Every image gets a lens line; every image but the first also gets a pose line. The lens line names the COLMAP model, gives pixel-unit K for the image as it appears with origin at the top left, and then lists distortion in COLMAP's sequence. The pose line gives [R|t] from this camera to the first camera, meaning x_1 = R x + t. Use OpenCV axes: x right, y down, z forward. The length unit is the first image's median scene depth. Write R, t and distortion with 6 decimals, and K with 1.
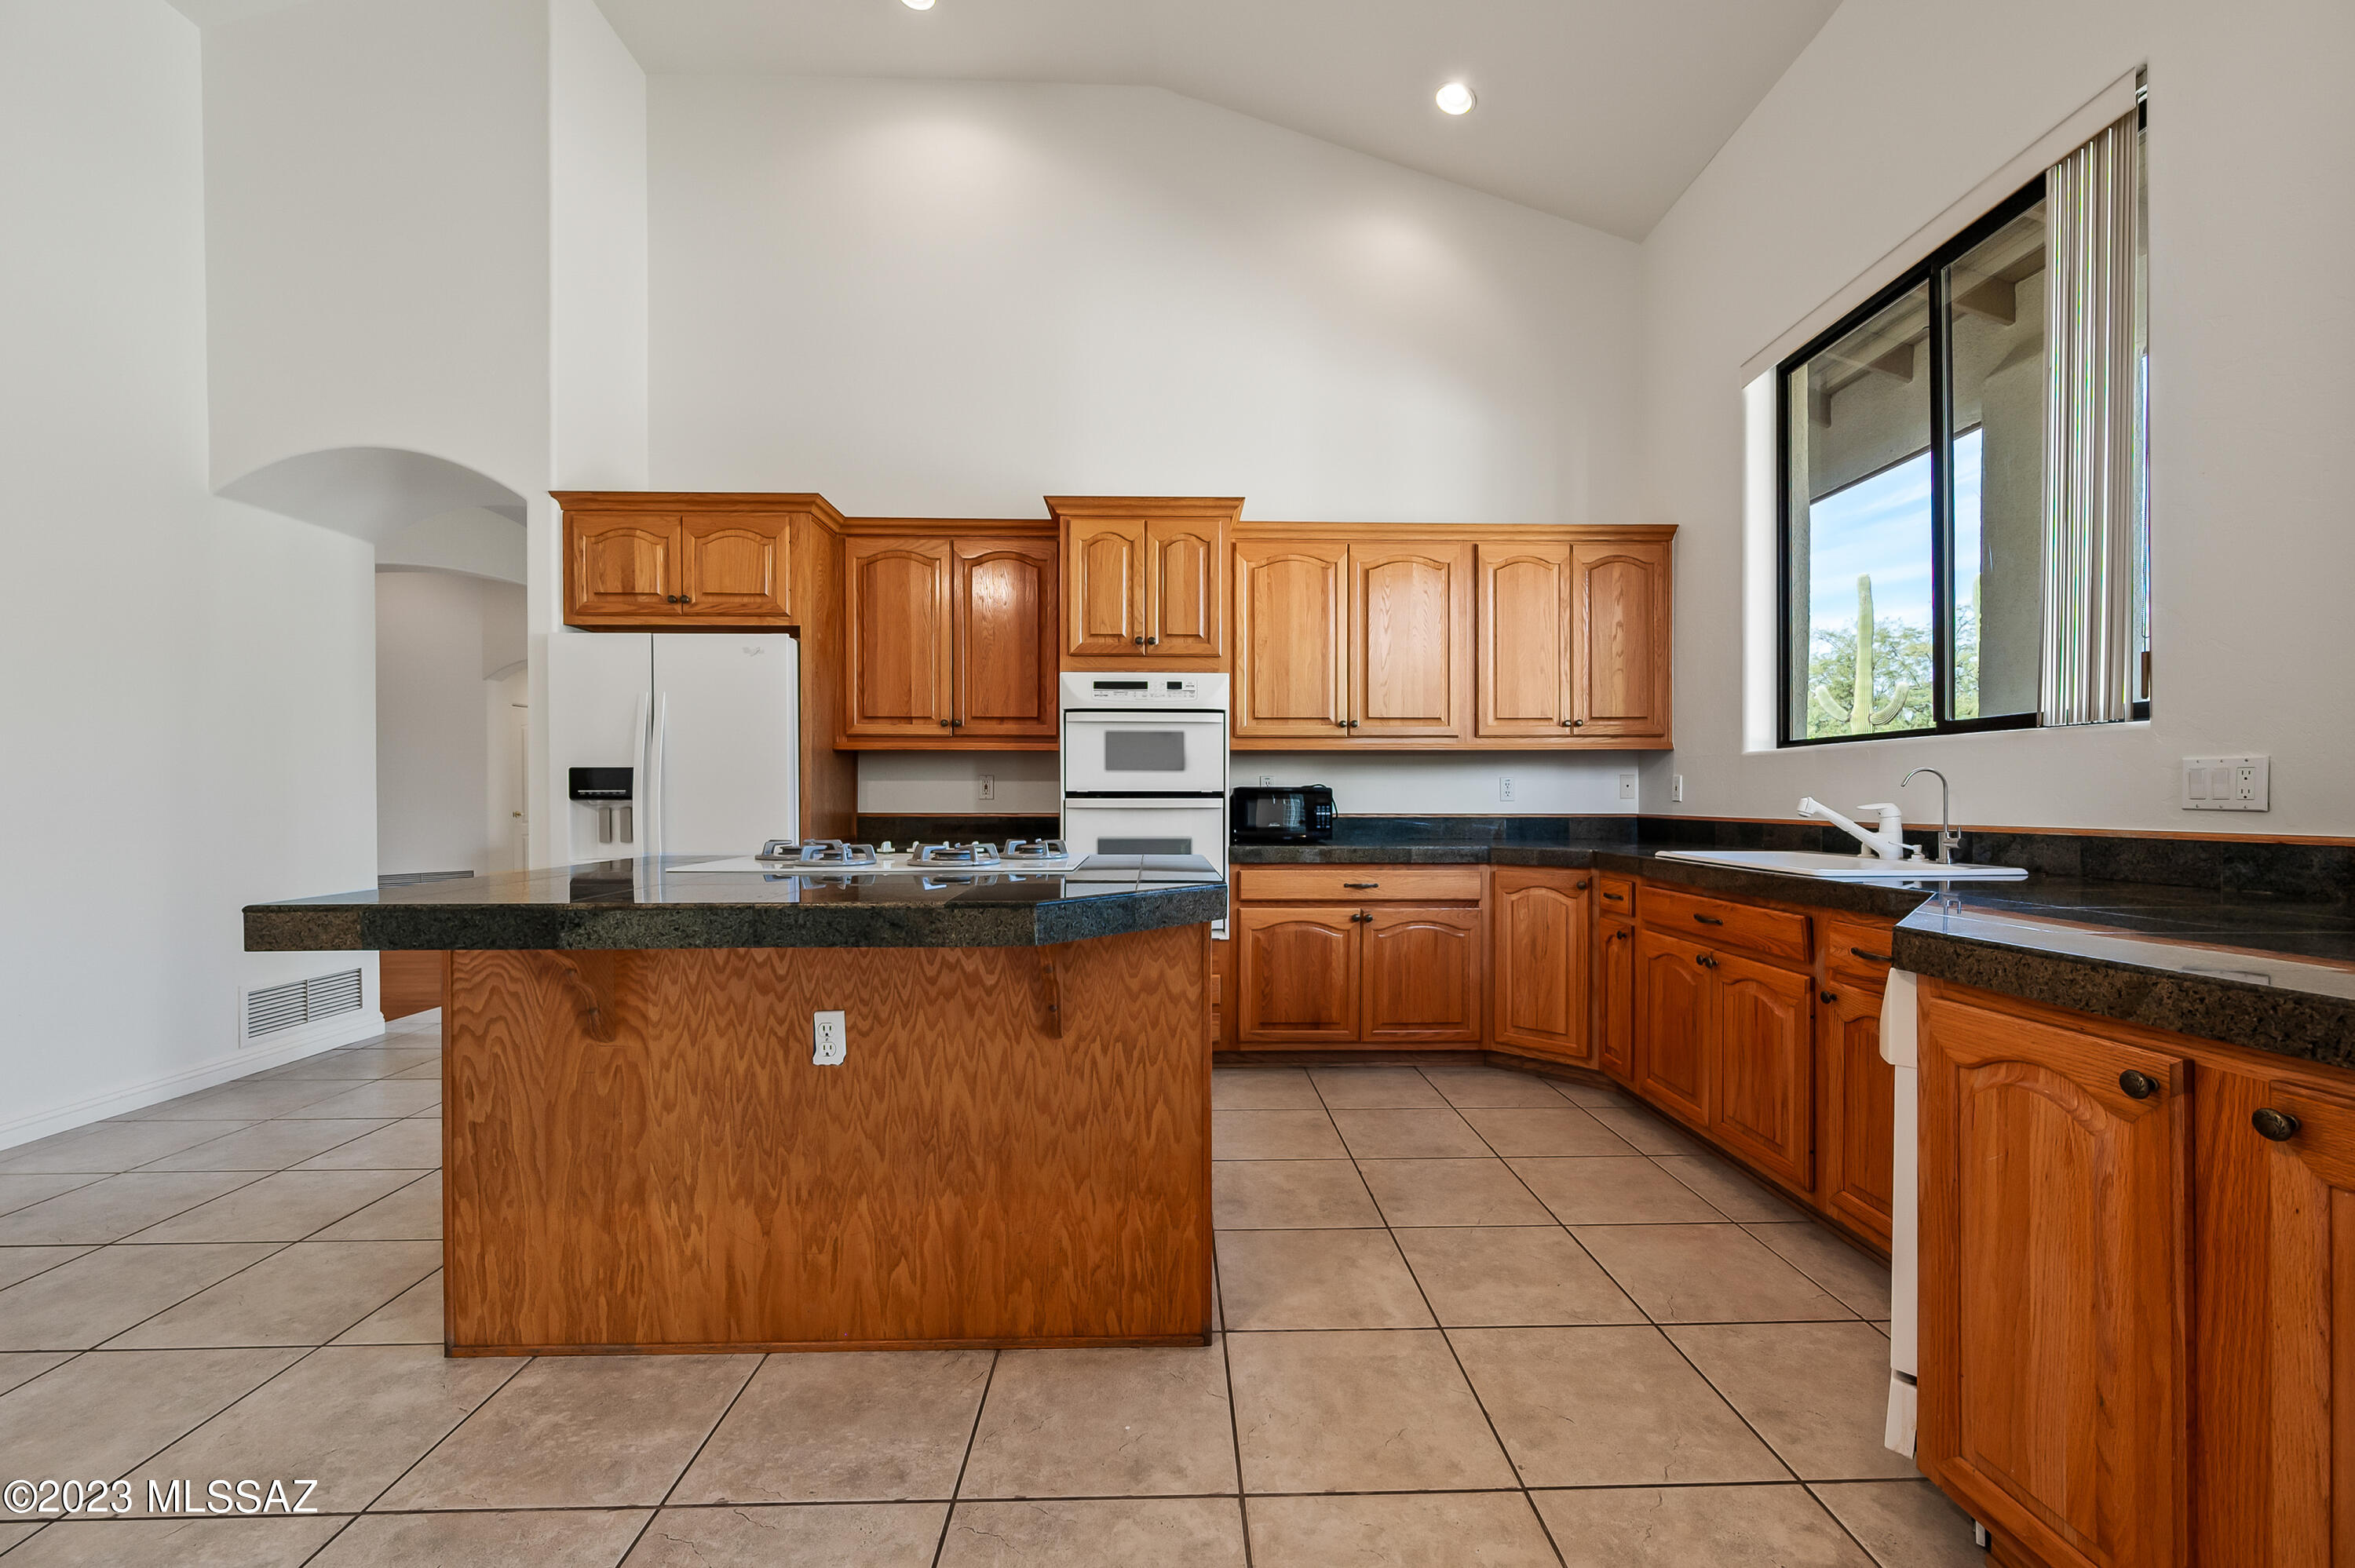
lens RADIAL K [[943.6, 0, 1180.8], [0, 943.6, 804.2], [0, 0, 1]] dist [0.000694, 0.000071]
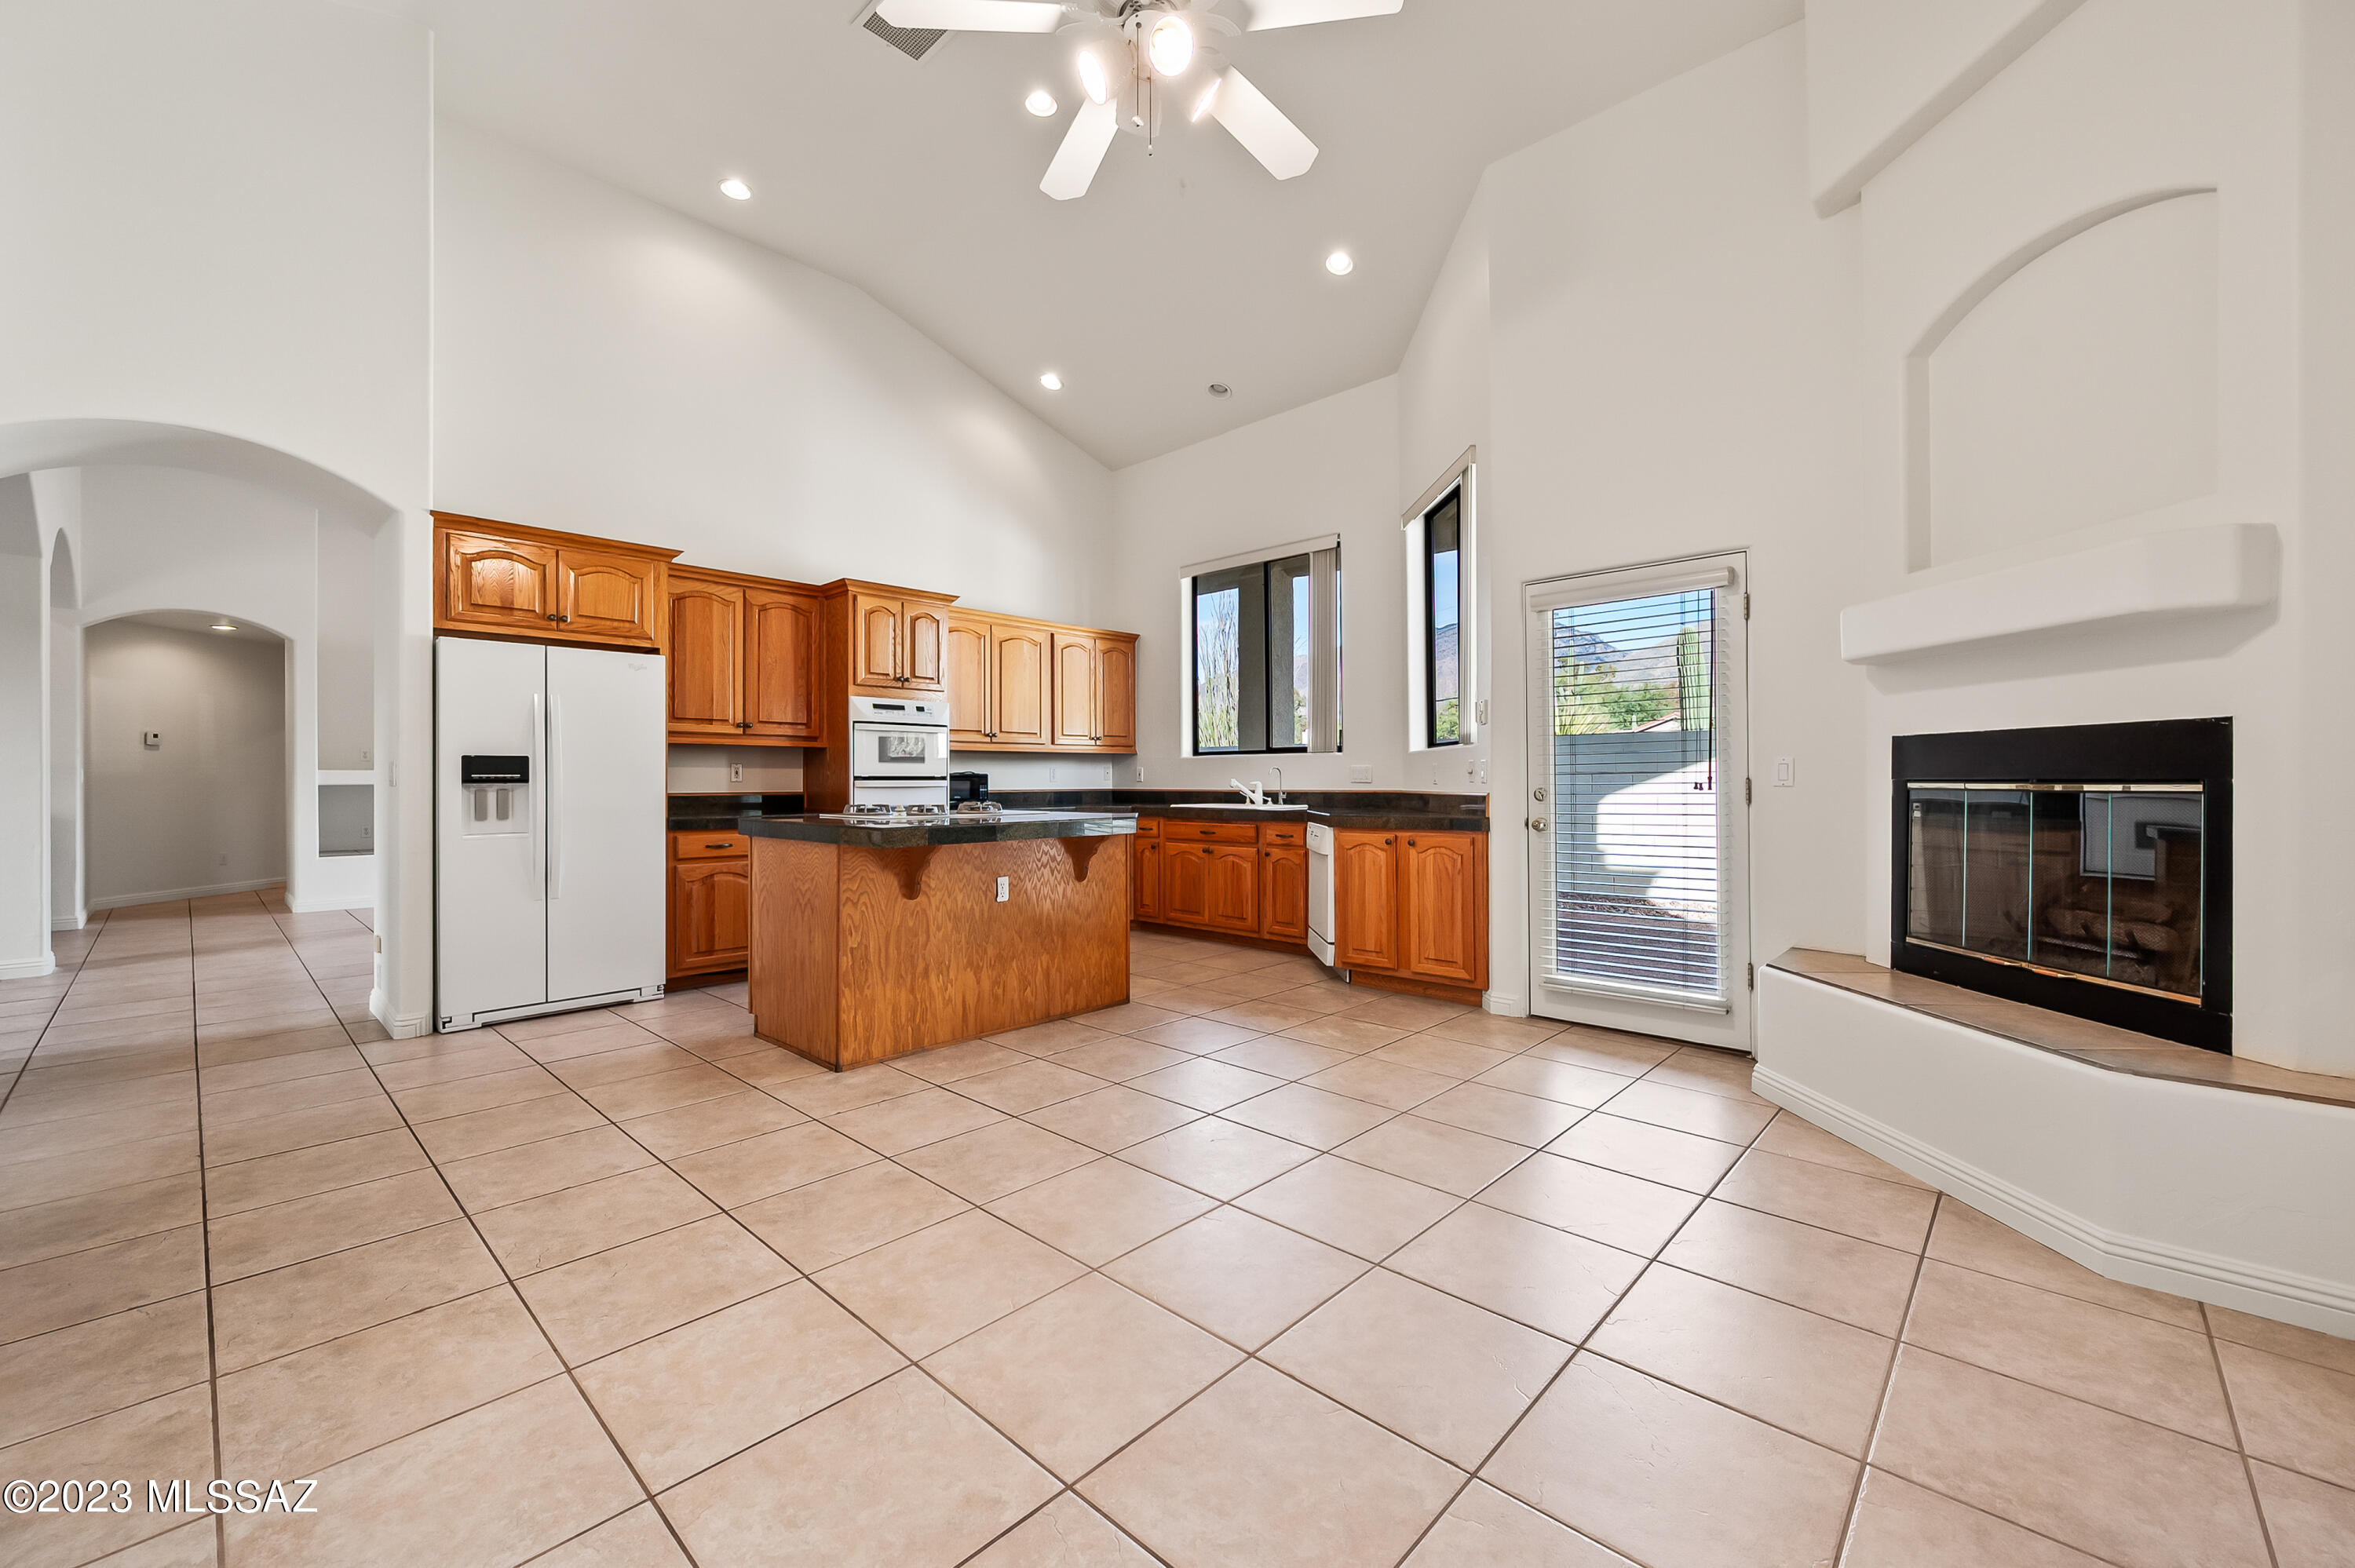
lens RADIAL K [[943.6, 0, 1184.8], [0, 943.6, 779.6], [0, 0, 1]] dist [0.000694, 0.000071]
pose [[0.703073, -0.002165, 0.711114, -1.243470], [0.009313, 0.999938, -0.006163, 0.008917], [-0.711057, 0.010955, 0.703049, -0.640352]]
